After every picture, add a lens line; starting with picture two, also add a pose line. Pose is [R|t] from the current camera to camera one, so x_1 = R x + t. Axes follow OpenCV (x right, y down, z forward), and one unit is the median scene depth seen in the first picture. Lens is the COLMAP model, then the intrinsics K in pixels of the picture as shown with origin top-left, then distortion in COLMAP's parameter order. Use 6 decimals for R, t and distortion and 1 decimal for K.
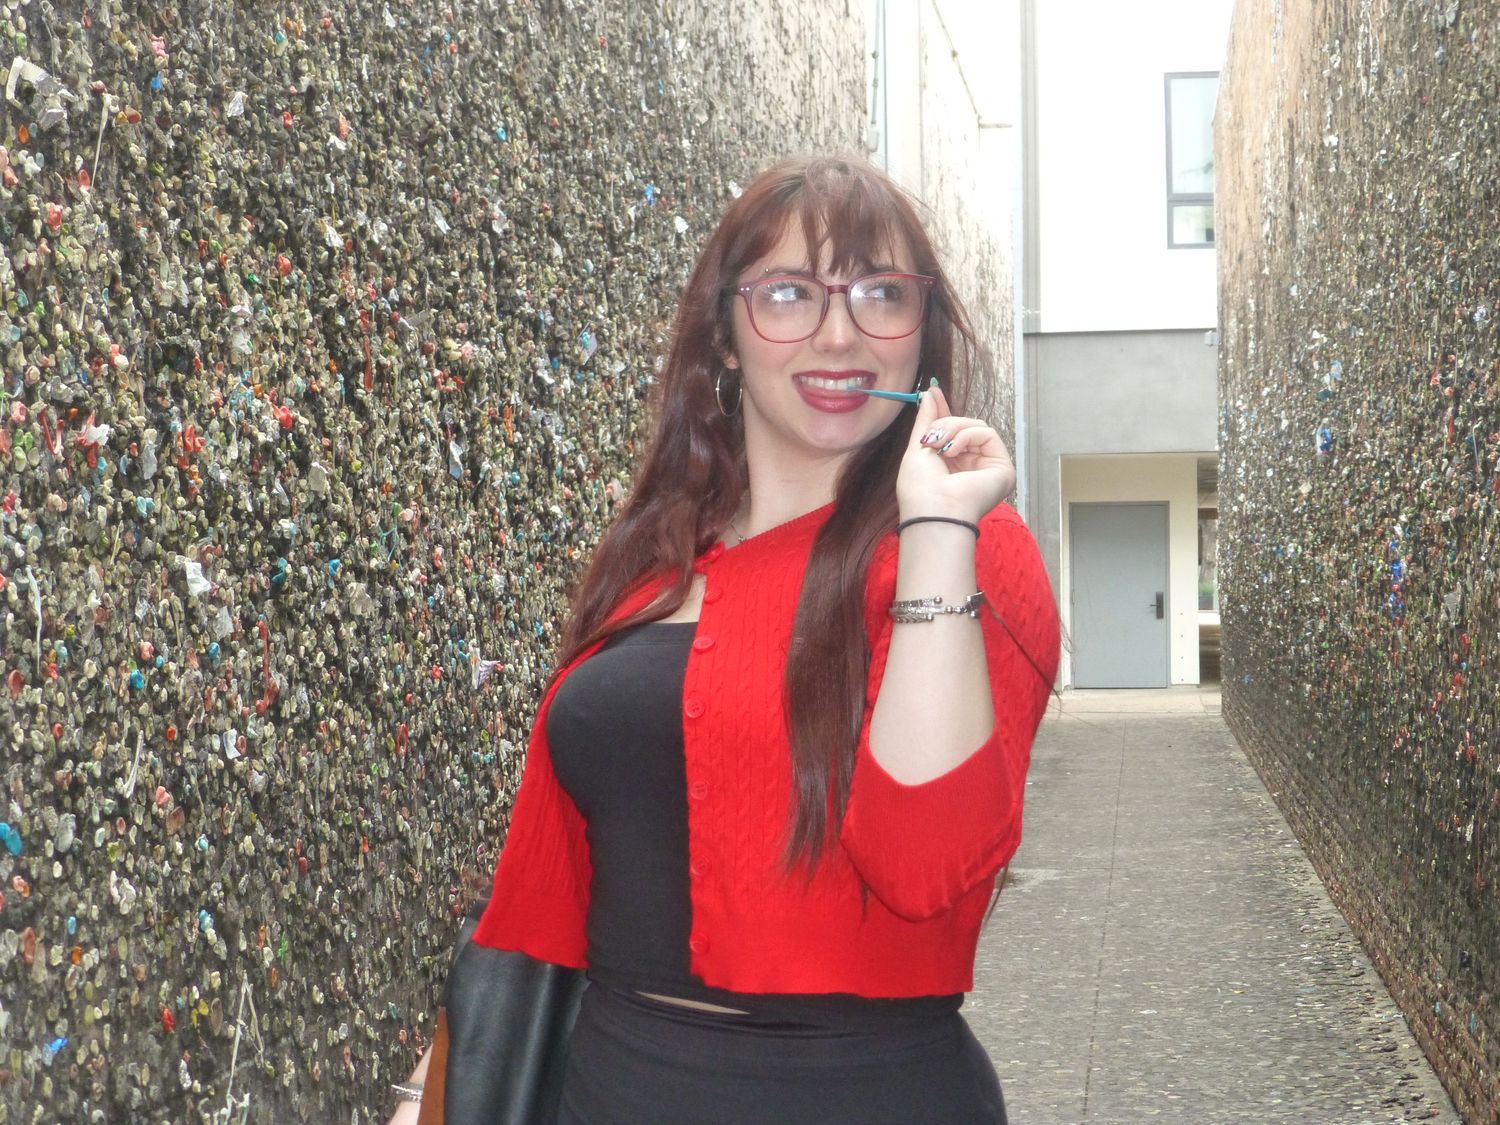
lens RADIAL K [[2894.7, 0, 753.9], [0, 2894.7, 560.2], [0, 0, 1]] dist [0.023716, 0.000000]
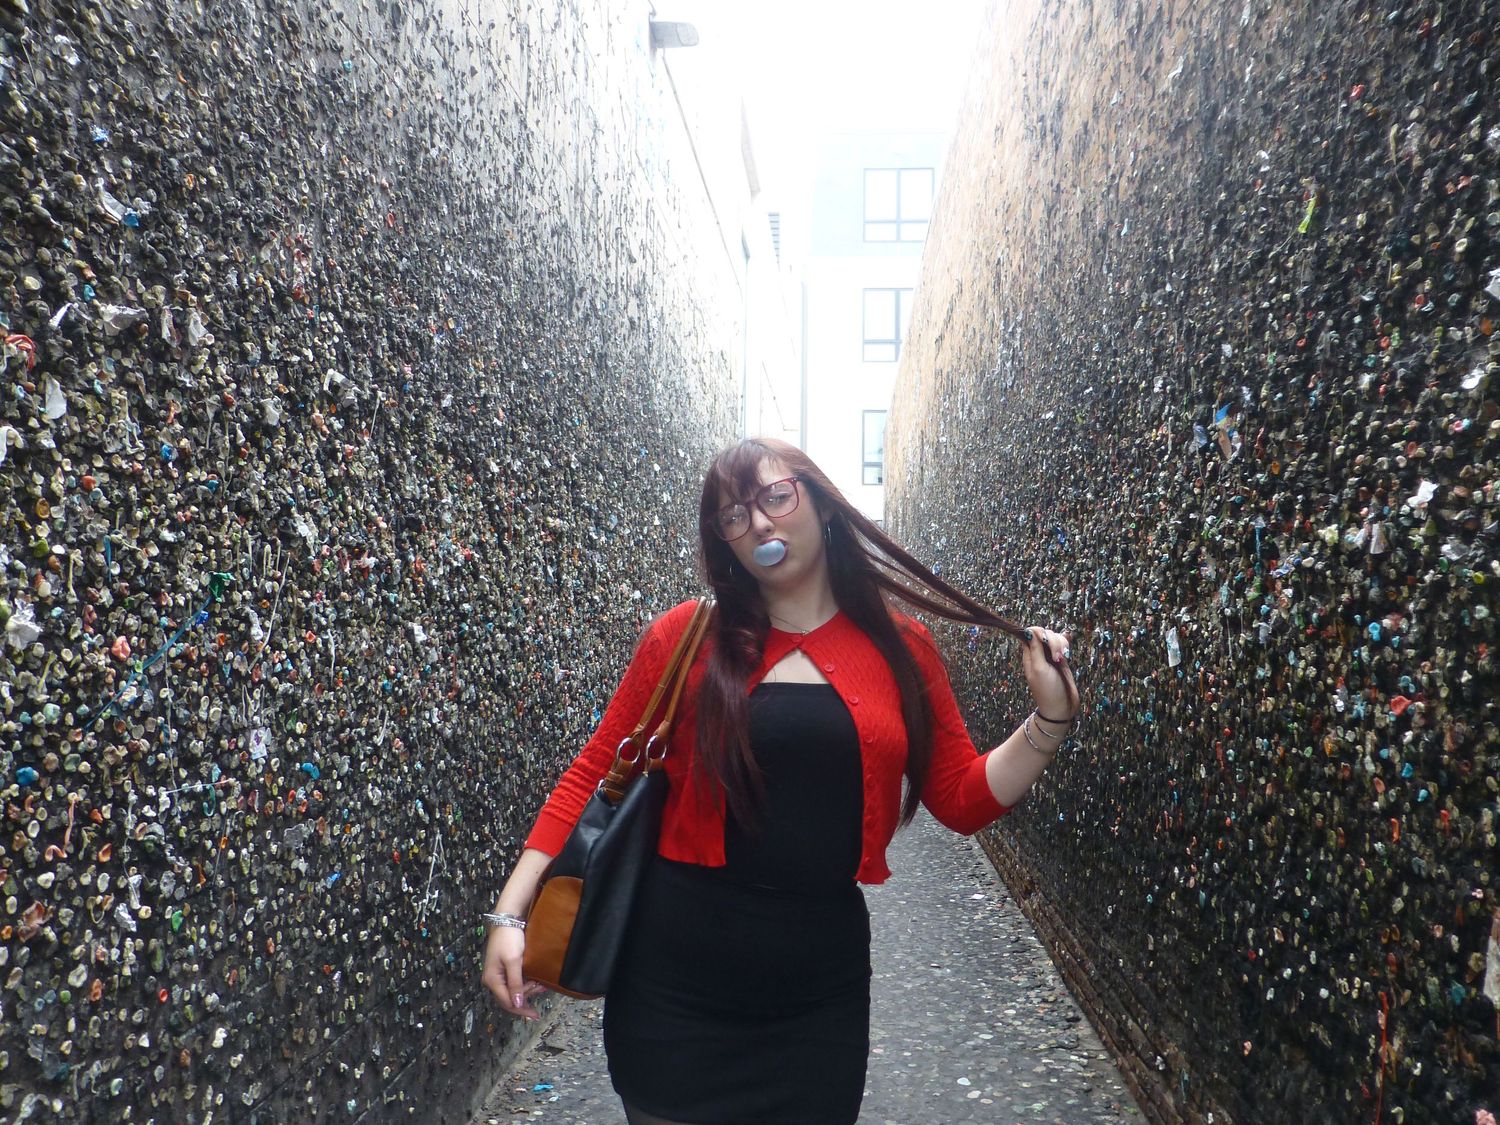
lens RADIAL K [[1247.1, 0, 741.1], [0, 1247.1, 562.0], [0, 0, 1]] dist [-0.001877, 0.029945]
pose [[0.998499, 0.024463, 0.049011, -0.010868], [-0.022357, 0.998821, -0.043086, -0.009334], [-0.050008, 0.041926, 0.997868, 0.103215]]
